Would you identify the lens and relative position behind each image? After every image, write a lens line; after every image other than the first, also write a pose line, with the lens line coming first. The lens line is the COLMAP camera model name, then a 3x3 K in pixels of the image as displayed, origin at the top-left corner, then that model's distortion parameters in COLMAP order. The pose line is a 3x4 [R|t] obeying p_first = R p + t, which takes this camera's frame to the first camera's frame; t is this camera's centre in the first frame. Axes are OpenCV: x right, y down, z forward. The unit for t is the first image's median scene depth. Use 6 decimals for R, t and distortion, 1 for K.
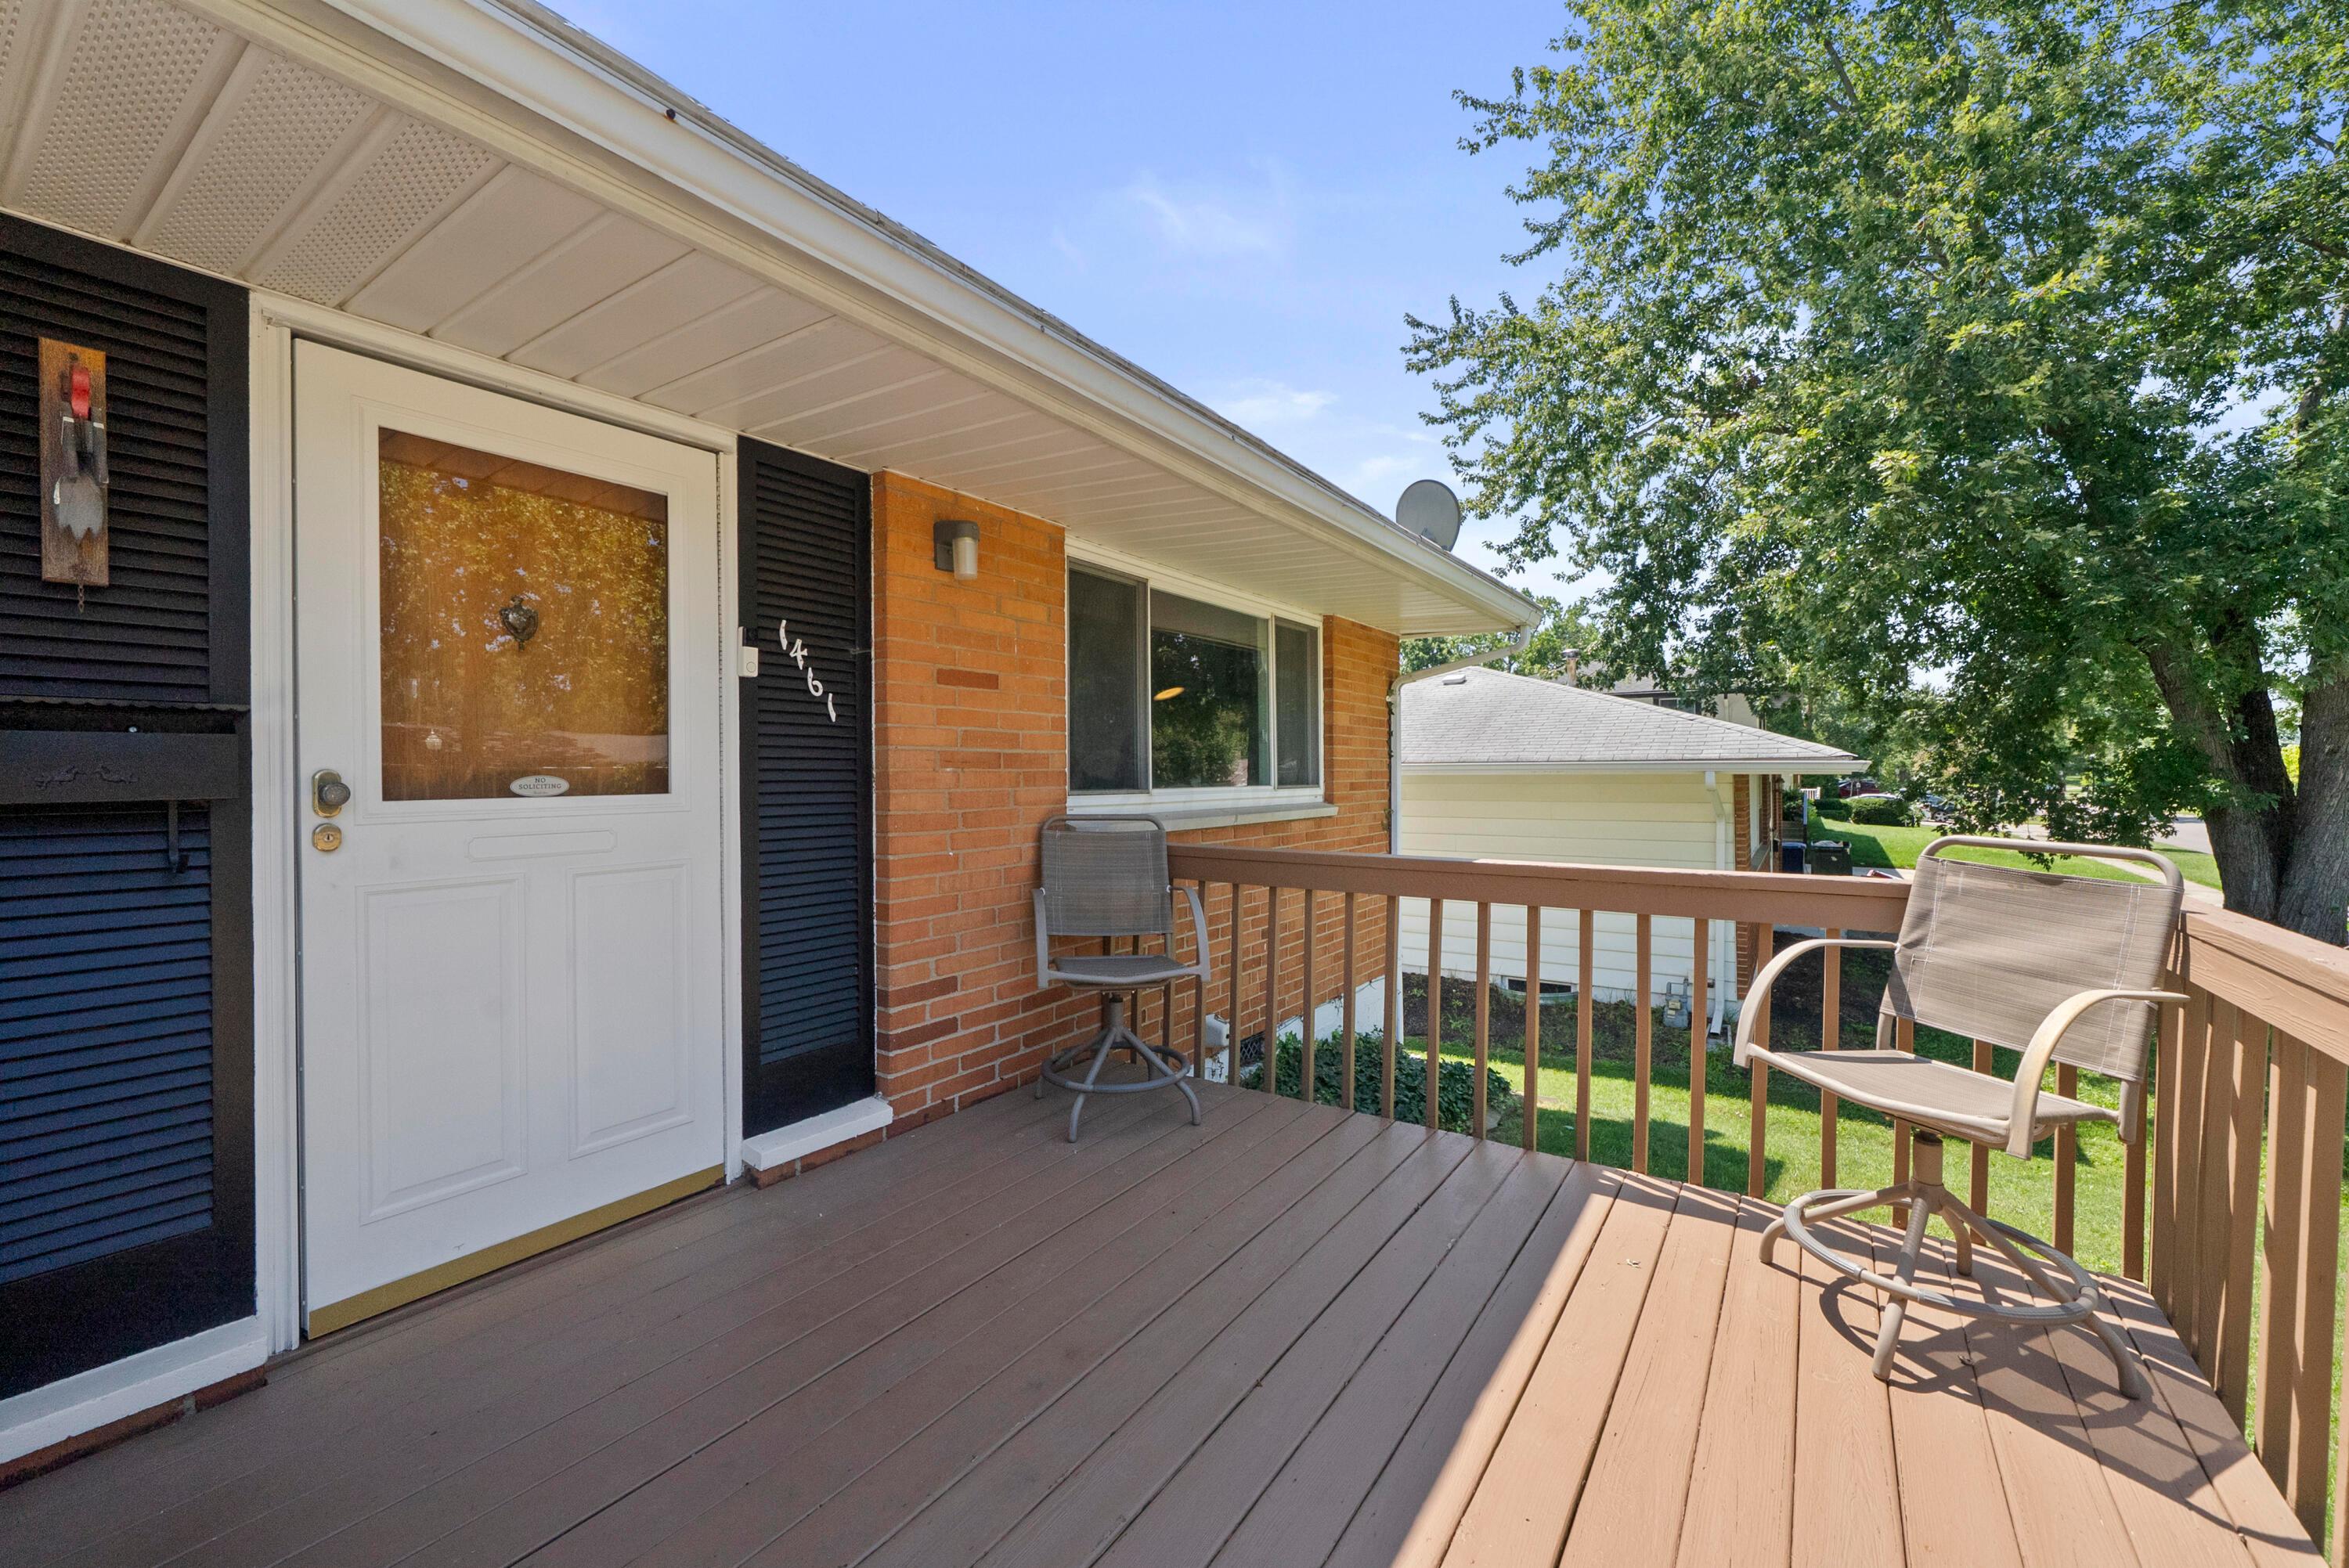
lens RADIAL K [[959.3, 0, 1166.8], [0, 959.3, 779.1], [0, 0, 1]] dist [0.000529, -0.001165]
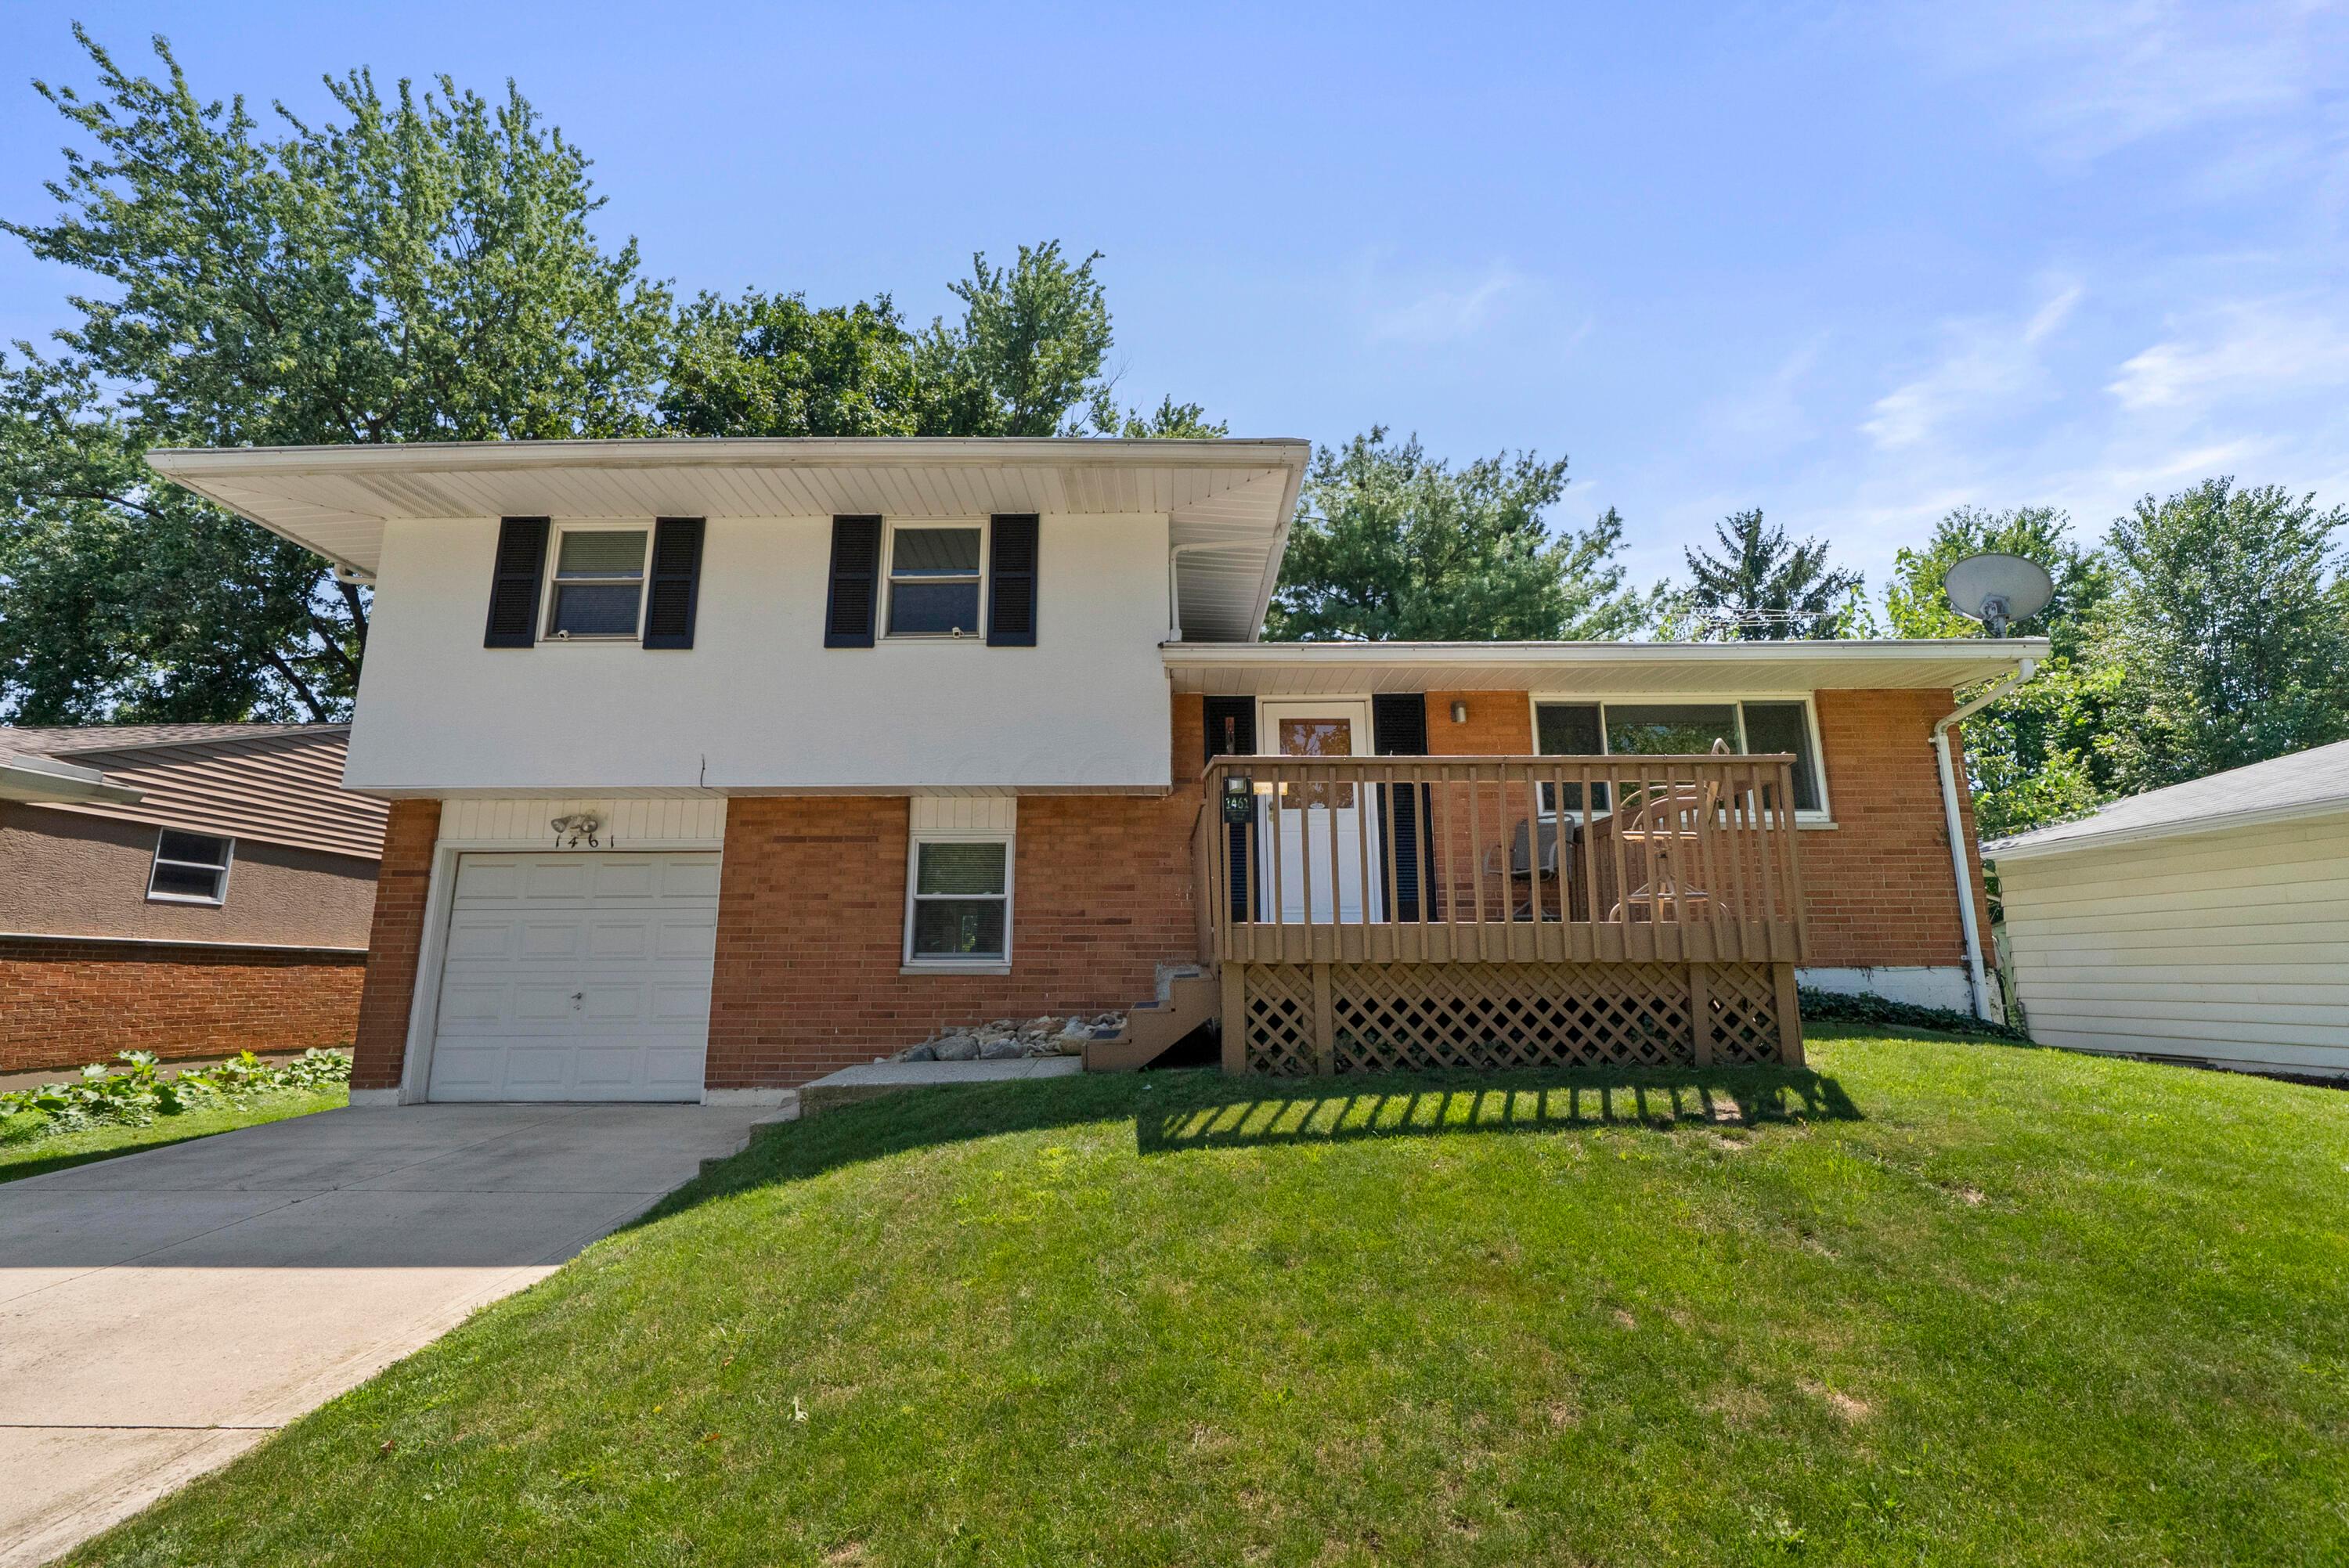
lens RADIAL K [[1001.8, 0, 1174.9], [0, 1001.8, 781.2], [0, 0, 1]] dist [-0.000930, 0.001161]
pose [[0.555772, -0.173766, -0.812972, 0.883709], [-0.006014, 0.977045, -0.212947, 0.302073], [0.831313, 0.123239, 0.541969, -0.620263]]
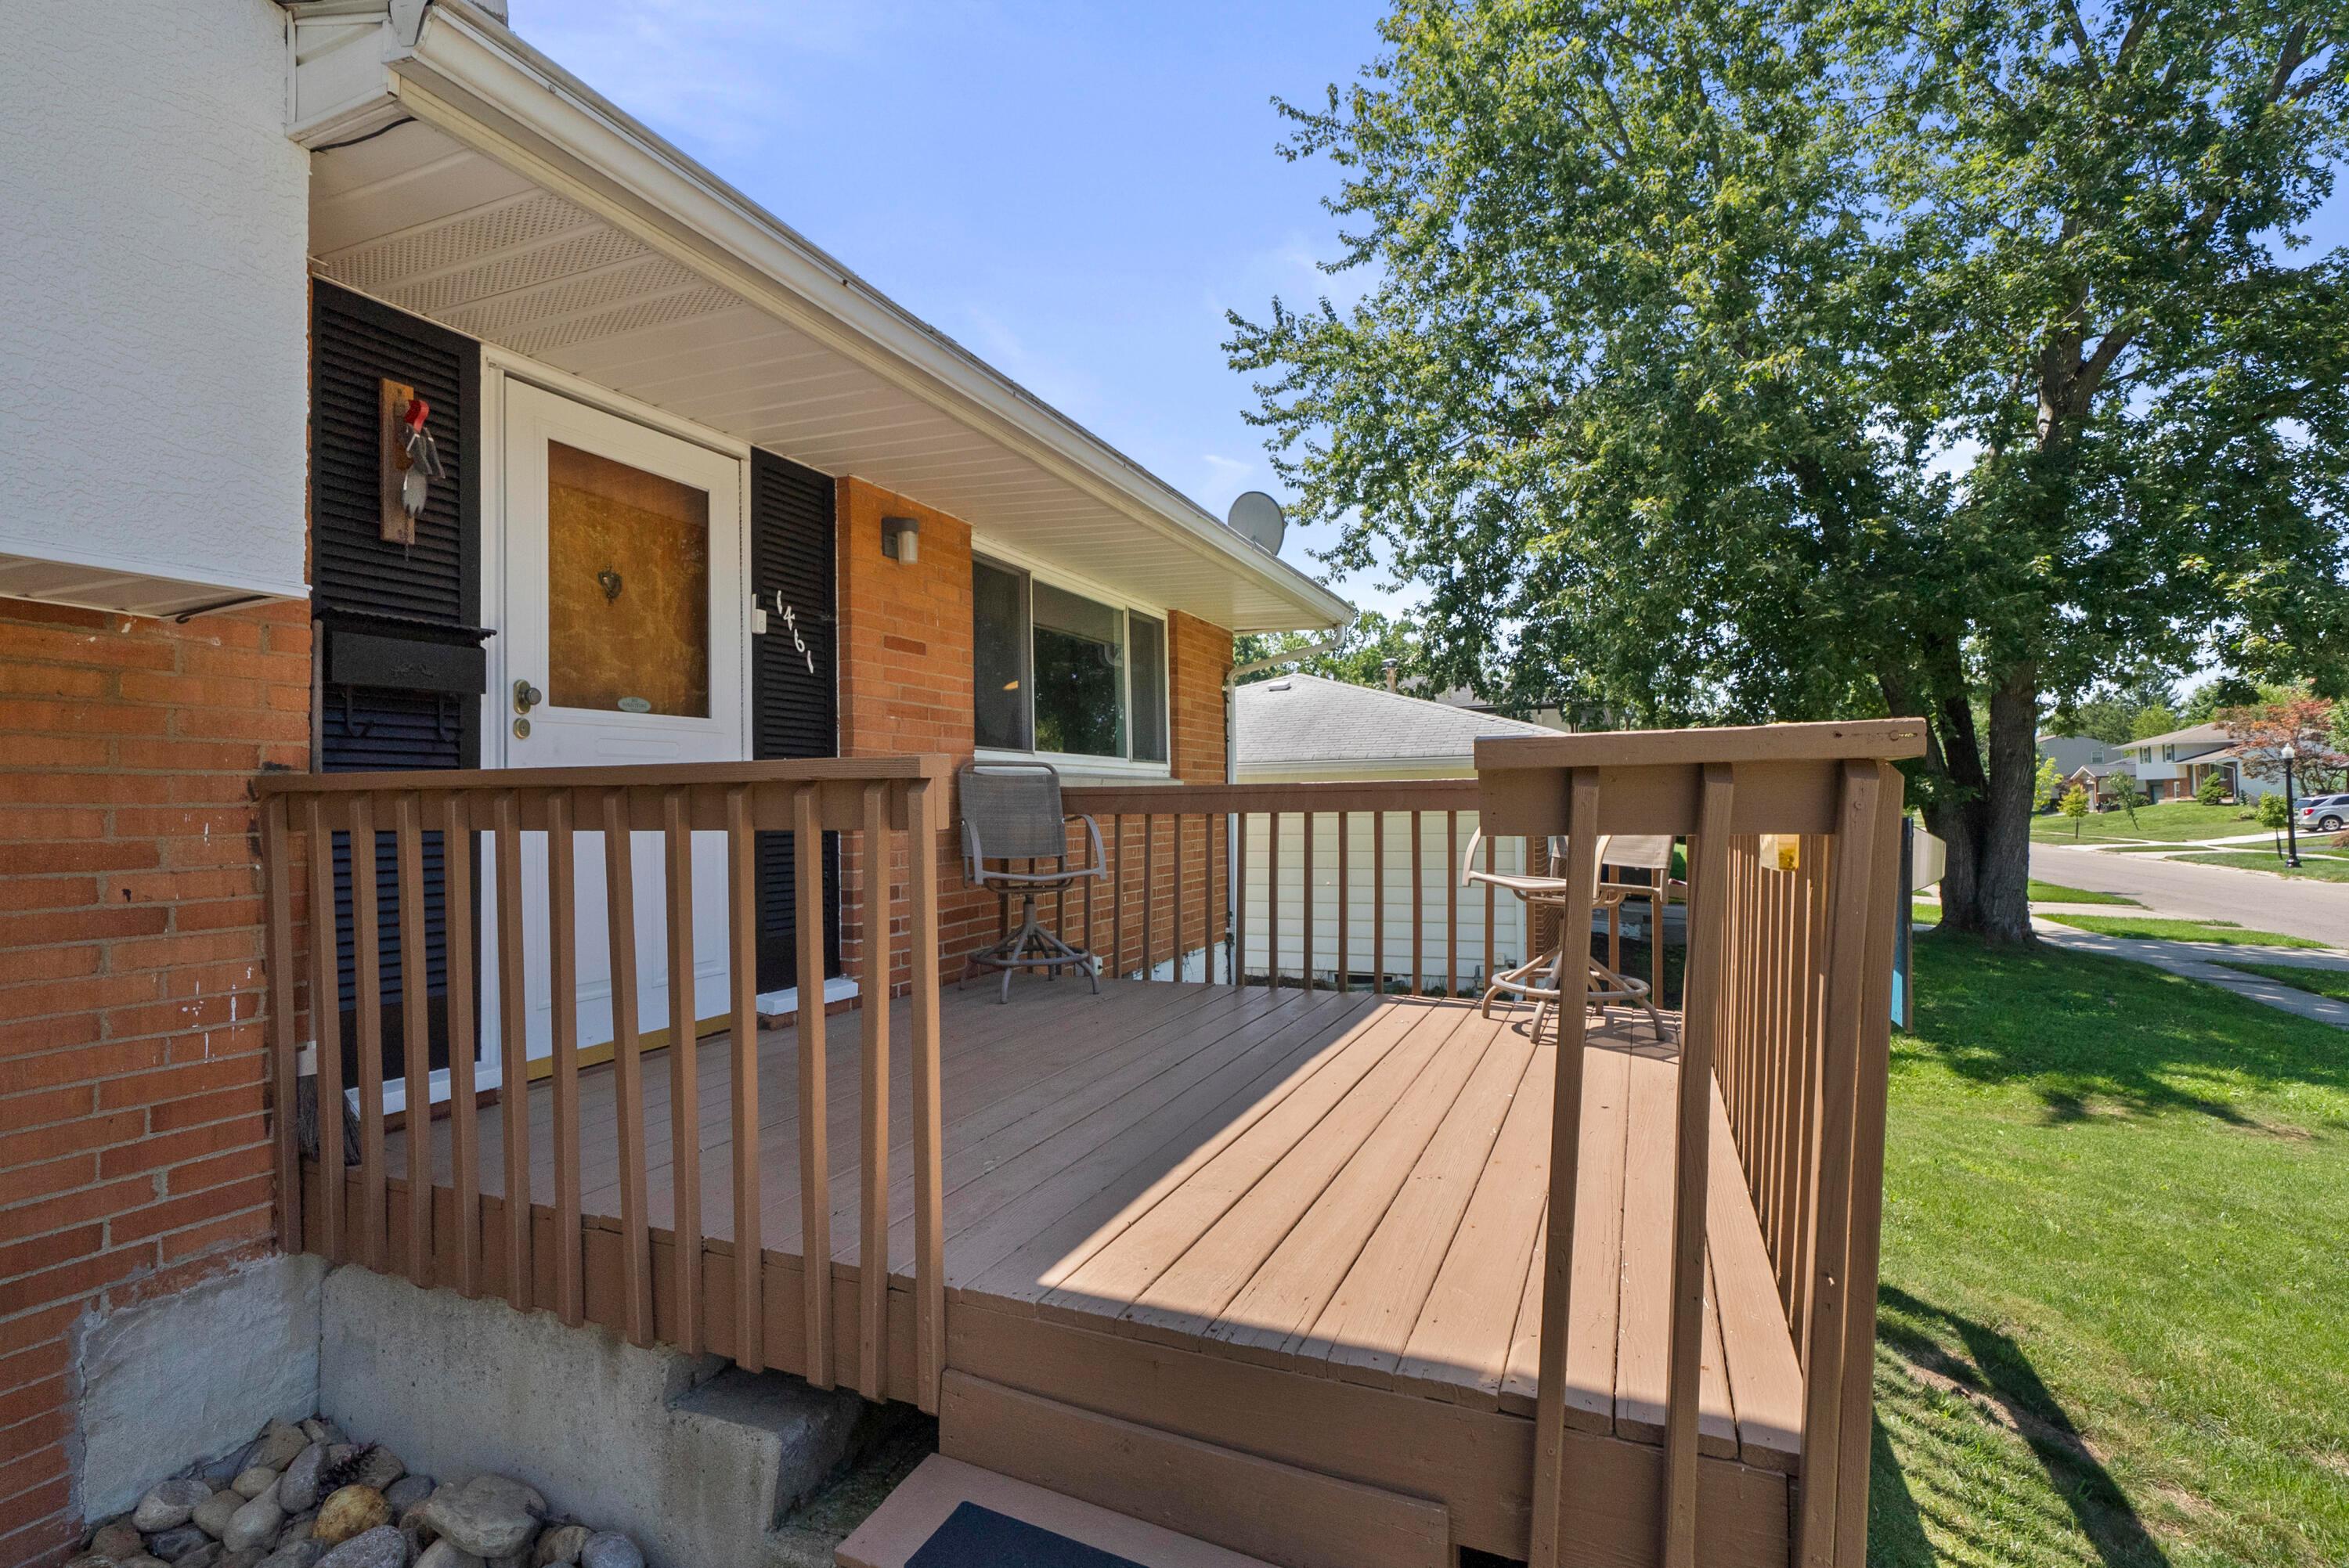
lens RADIAL K [[1121.3, 0, 1171.7], [0, 1121.3, 781.1], [0, 0, 1]] dist [0.007178, 0.001635]
pose [[0.980615, -0.004417, 0.195896, -0.094602], [0.010374, 0.999514, -0.029390, 0.070535], [-0.195671, 0.030853, 0.980184, -0.287439]]
